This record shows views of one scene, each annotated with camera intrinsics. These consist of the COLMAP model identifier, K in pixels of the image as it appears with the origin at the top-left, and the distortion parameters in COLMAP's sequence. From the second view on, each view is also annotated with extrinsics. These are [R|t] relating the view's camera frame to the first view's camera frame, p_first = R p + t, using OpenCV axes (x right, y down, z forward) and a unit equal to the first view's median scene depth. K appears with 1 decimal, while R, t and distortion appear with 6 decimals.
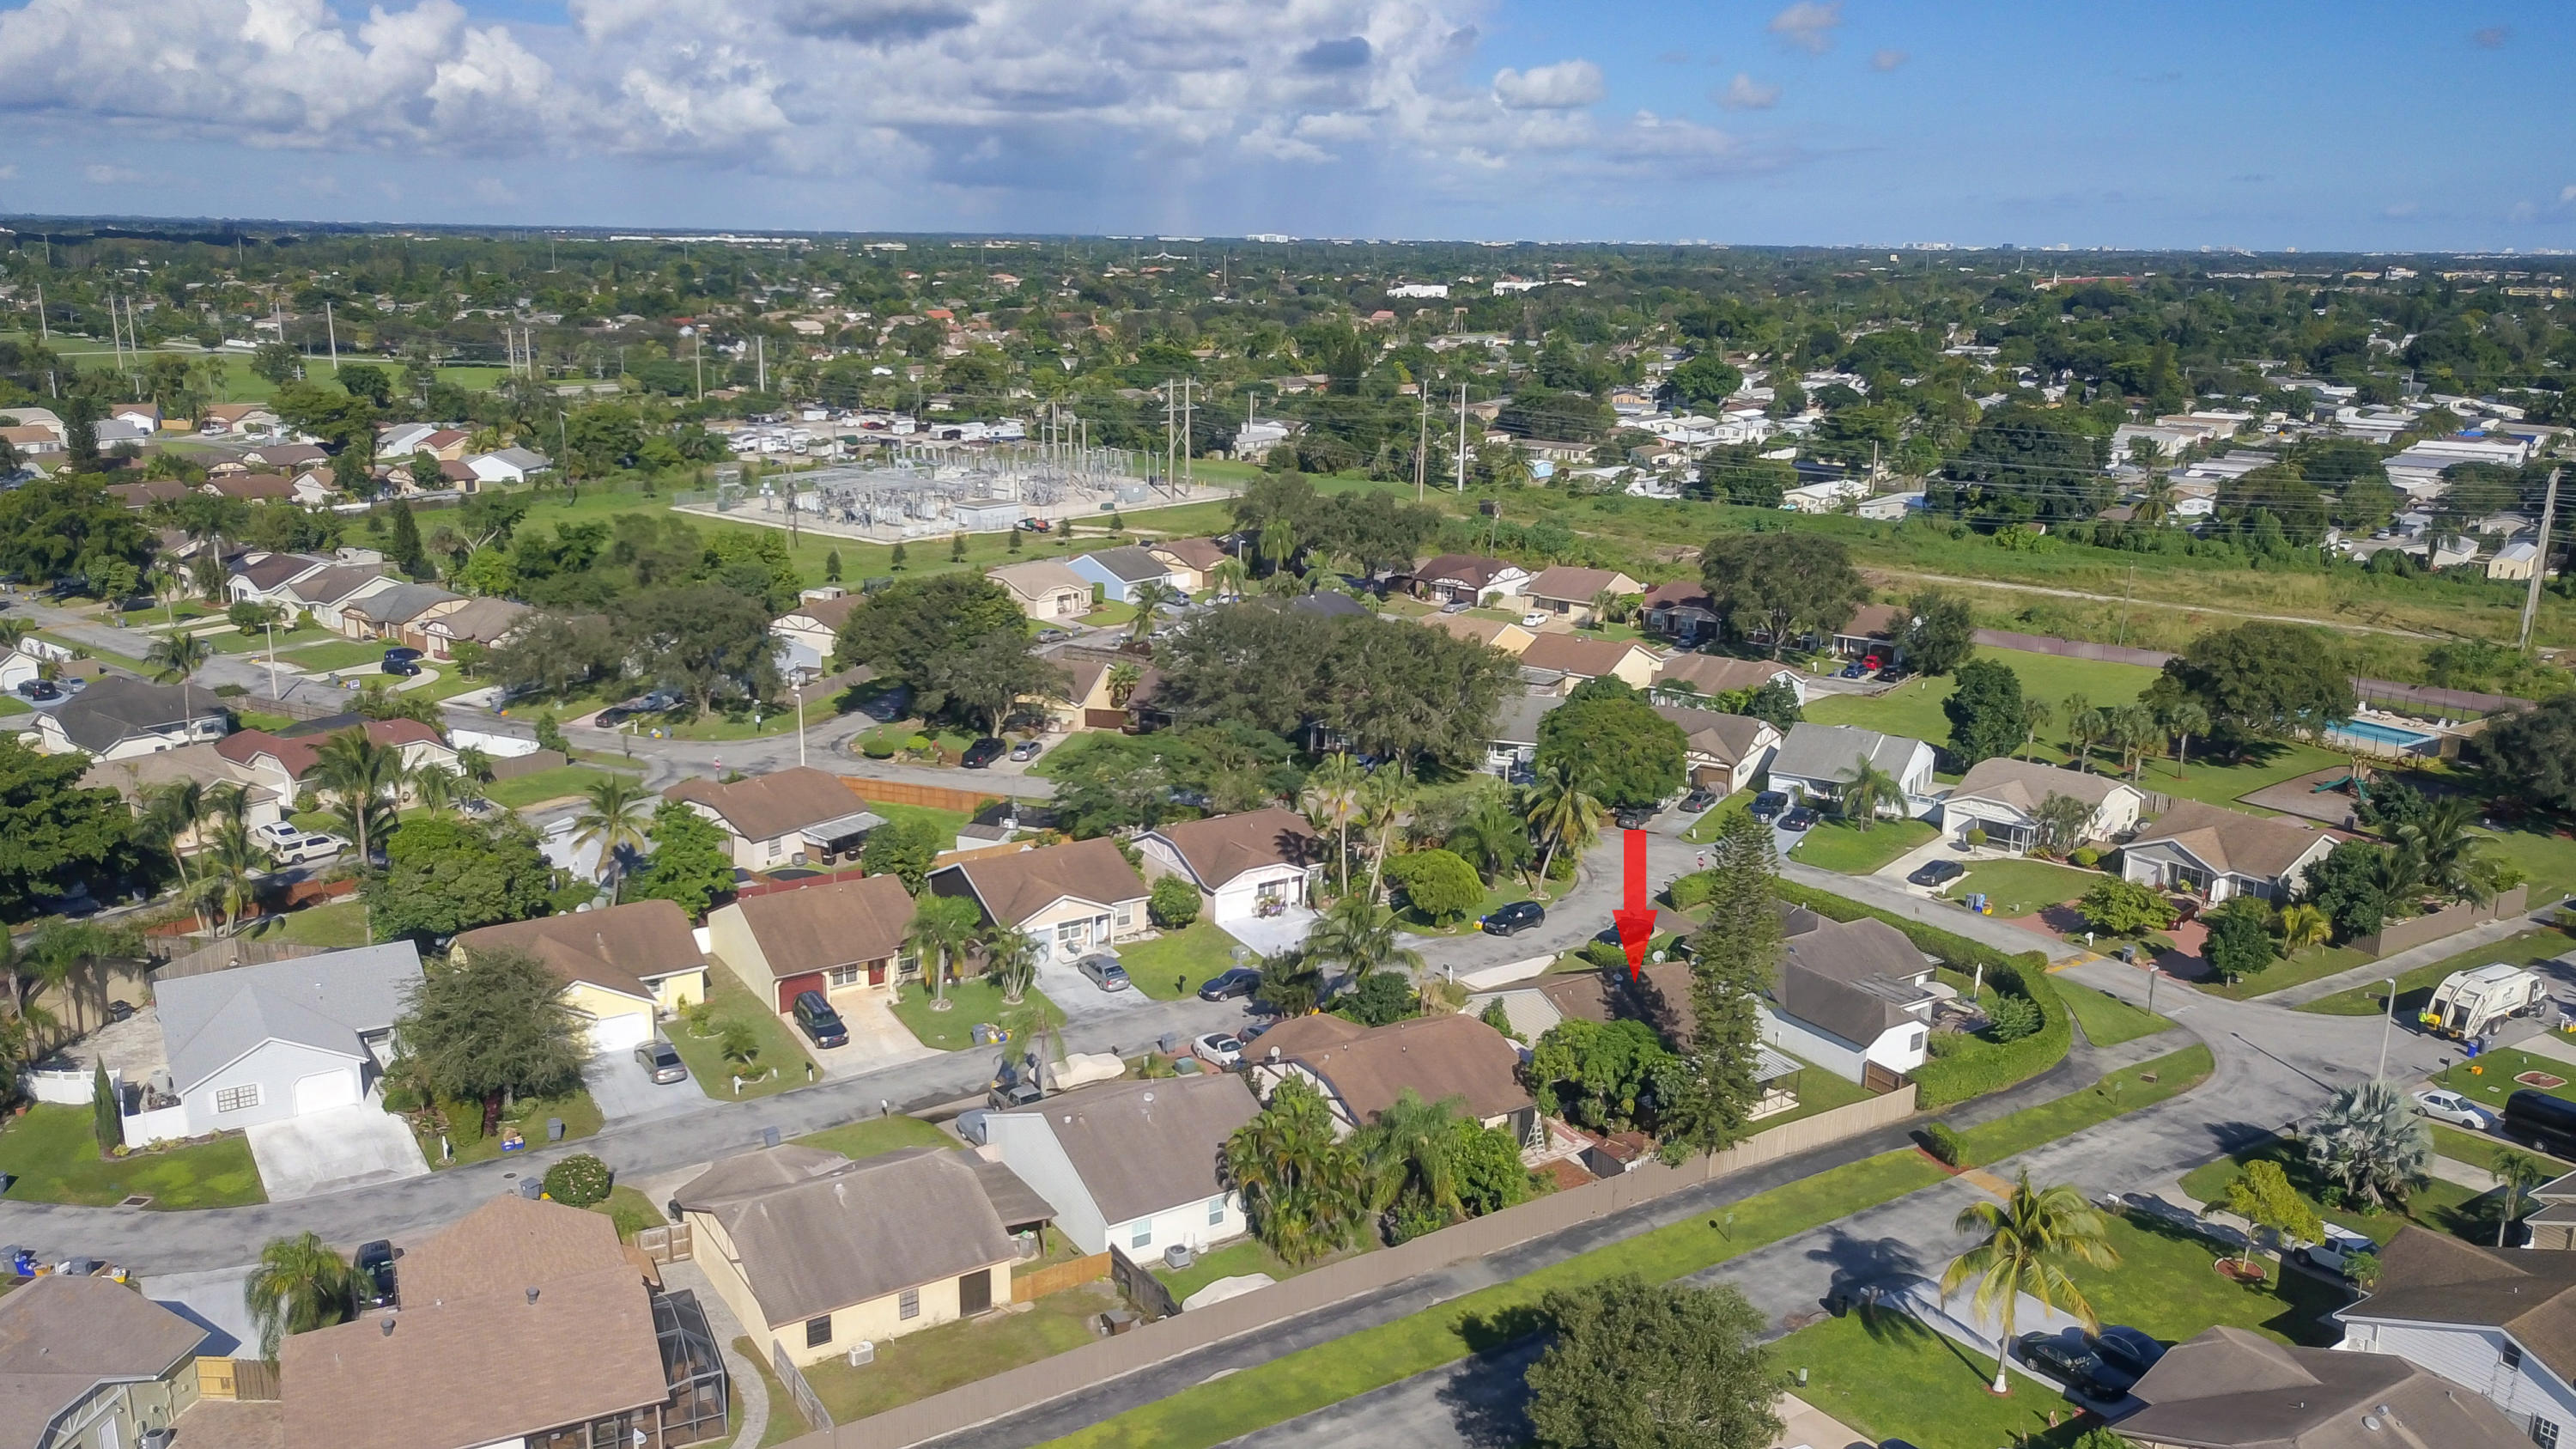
lens RADIAL K [[2045.4, 0, 1304.5], [0, 2045.4, 743.3], [0, 0, 1]] dist [0.021453, -0.019223]
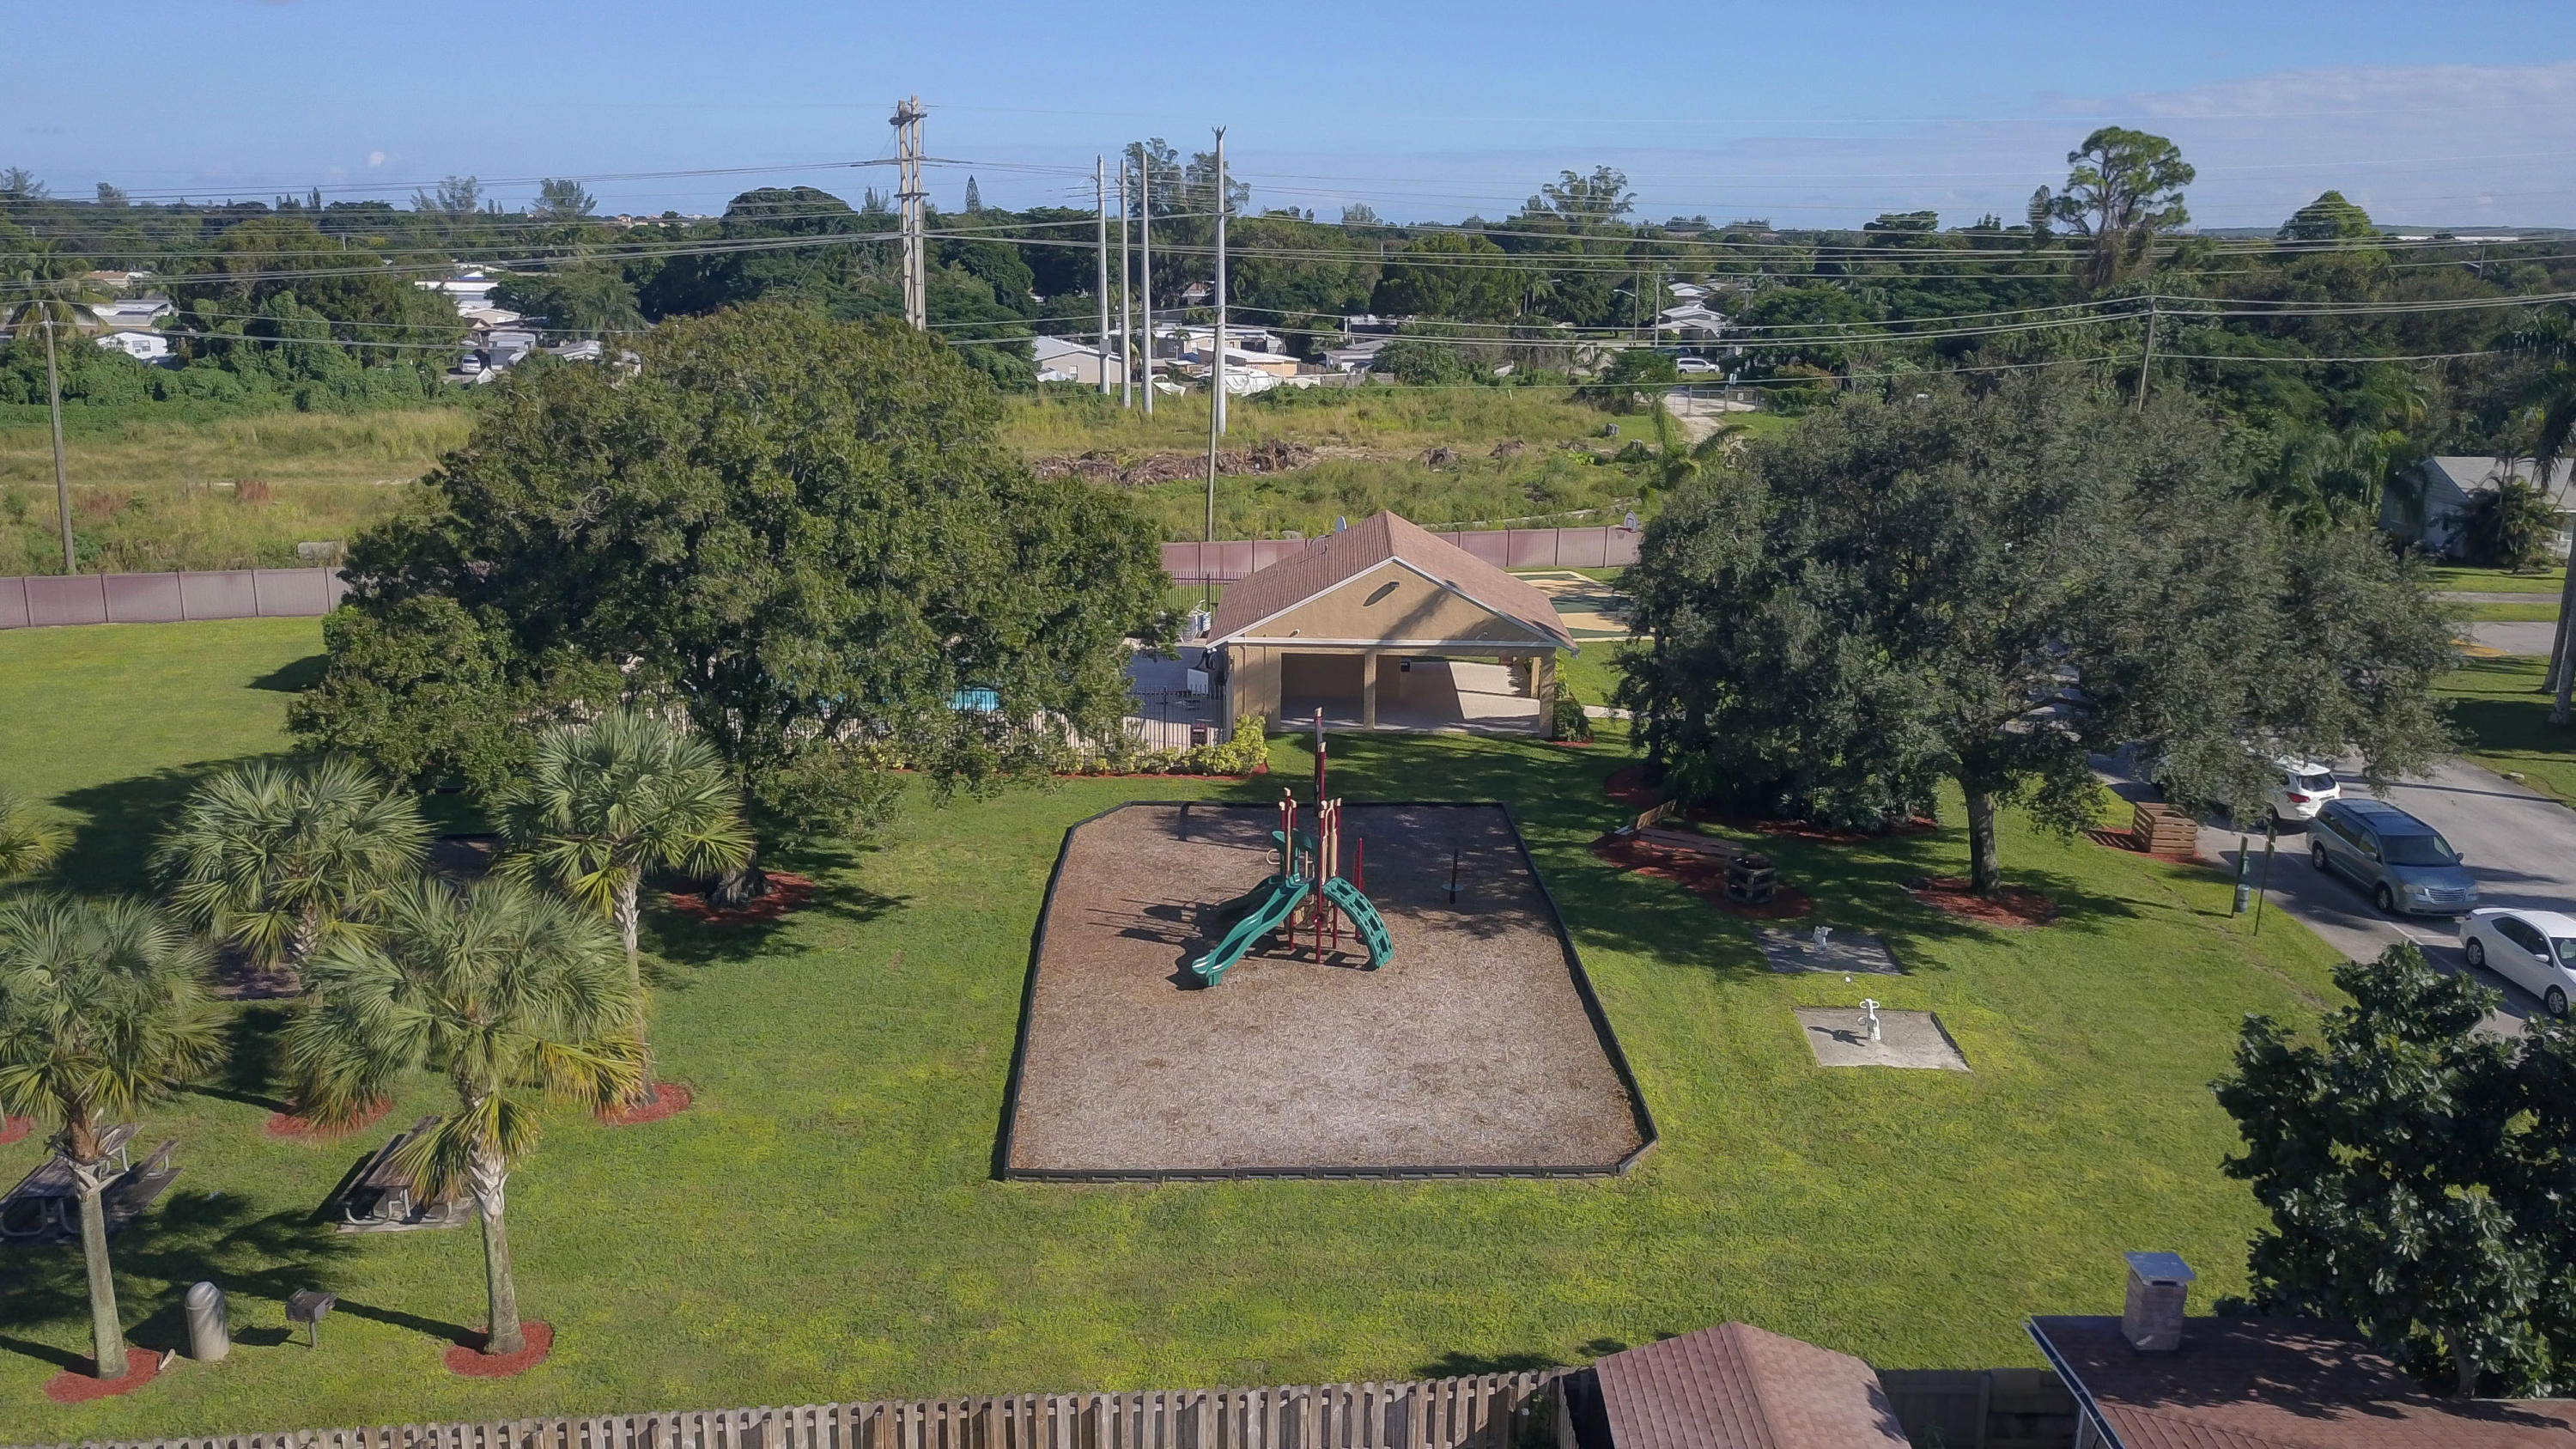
lens RADIAL K [[2045.4, 0, 1288.3], [0, 2045.4, 723.9], [0, 0, 1]] dist [0.021453, -0.019223]
pose [[0.586932, -0.181760, 0.788970, 0.195774], [0.177749, 0.979629, 0.093451, -0.015010], [-0.789883, 0.085389, 0.607283, 0.514301]]
